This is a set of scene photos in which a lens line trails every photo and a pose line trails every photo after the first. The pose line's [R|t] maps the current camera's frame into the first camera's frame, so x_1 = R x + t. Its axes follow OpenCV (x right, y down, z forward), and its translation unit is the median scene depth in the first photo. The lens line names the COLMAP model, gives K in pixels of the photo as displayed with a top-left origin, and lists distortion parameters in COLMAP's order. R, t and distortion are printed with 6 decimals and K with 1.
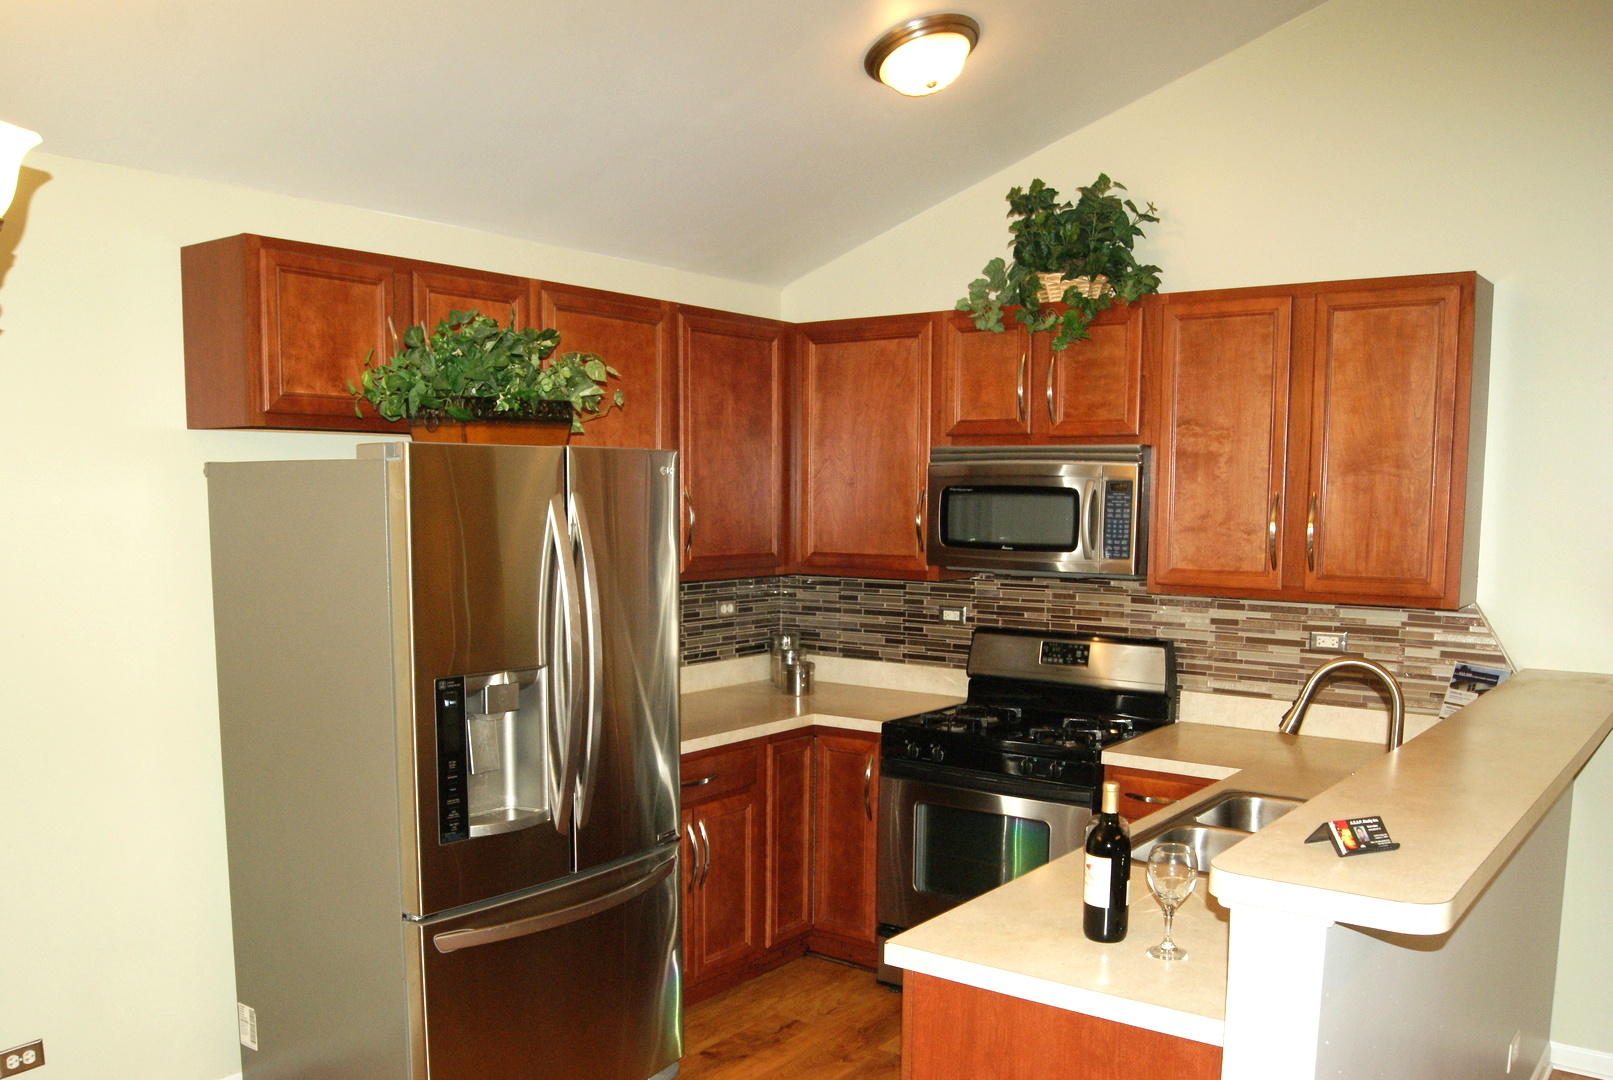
lens RADIAL K [[1372.8, 0, 800.4], [0, 1372.8, 664.6], [0, 0, 1]] dist [-0.077366, 0.001211]
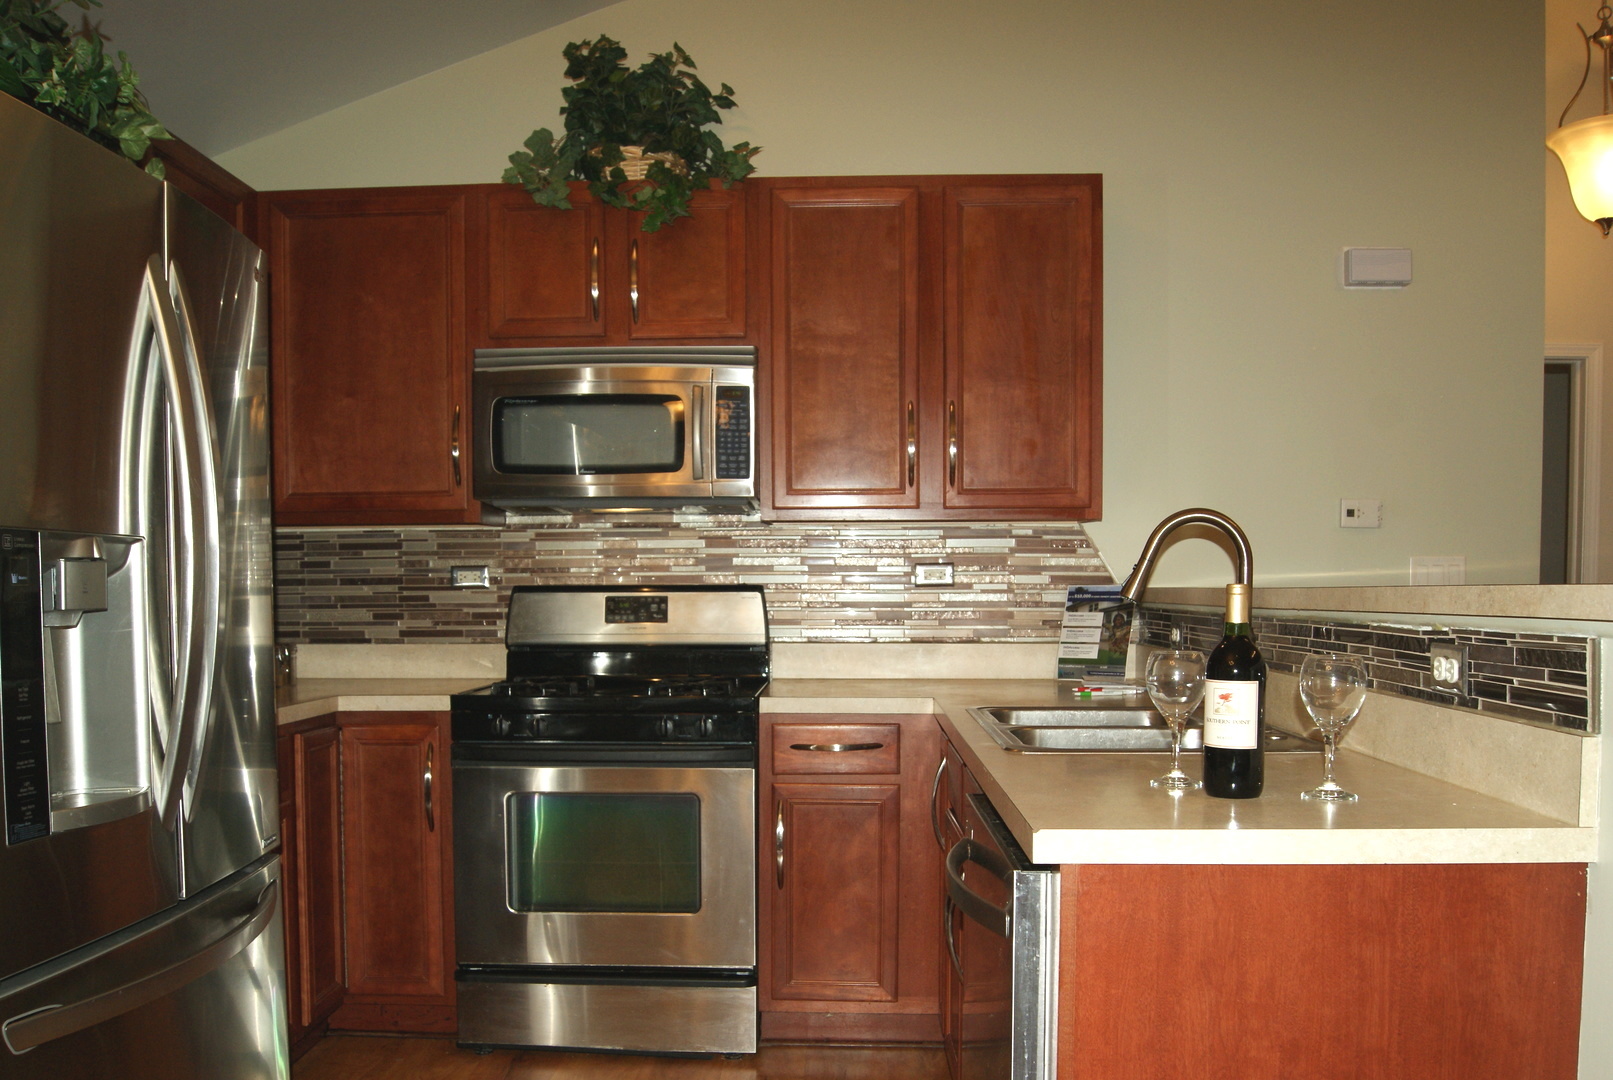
lens RADIAL K [[1372.8, 0, 800.4], [0, 1372.8, 664.6], [0, 0, 1]] dist [-0.077366, 0.001211]
pose [[0.821191, -0.039318, 0.569297, -0.211844], [0.081123, 0.995535, -0.048262, 0.078174], [-0.564857, 0.085816, 0.820714, 0.276635]]
